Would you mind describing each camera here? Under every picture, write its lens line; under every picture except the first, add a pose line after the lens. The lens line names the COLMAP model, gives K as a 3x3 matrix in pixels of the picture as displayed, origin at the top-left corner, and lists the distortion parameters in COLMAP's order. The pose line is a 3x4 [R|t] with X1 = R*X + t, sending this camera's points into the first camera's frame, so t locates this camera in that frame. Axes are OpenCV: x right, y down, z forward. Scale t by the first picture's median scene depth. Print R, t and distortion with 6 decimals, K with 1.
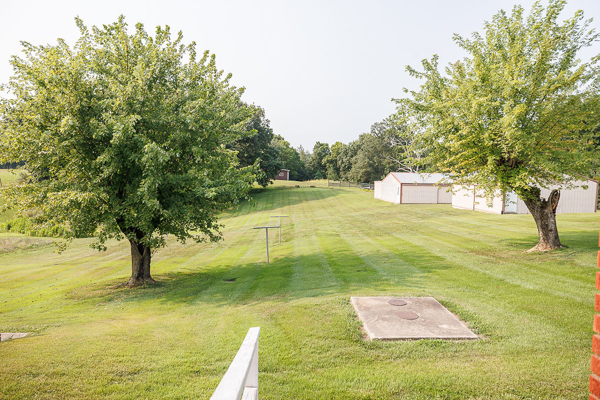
lens RADIAL K [[413.2, 0, 300.0], [0, 413.2, 200.0], [0, 0, 1]] dist [0.000607, -0.000151]
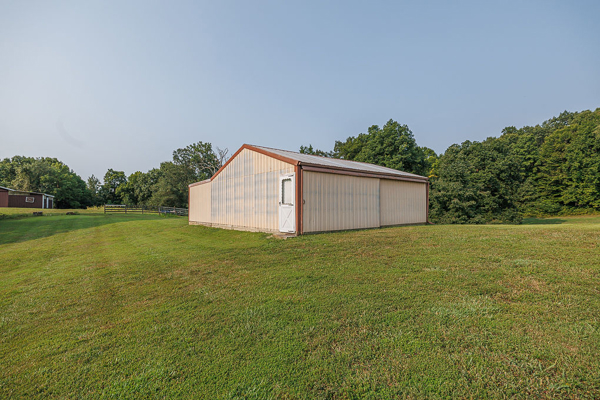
lens RADIAL K [[289.4, 0, 300.0], [0, 289.4, 200.0], [0, 0, 1]] dist [-0.000248, -0.000092]
pose [[0.833849, 0.001079, 0.551992, 0.043199], [0.053244, 0.995178, -0.082376, 0.000843], [-0.549419, 0.098079, 0.829771, 0.274884]]
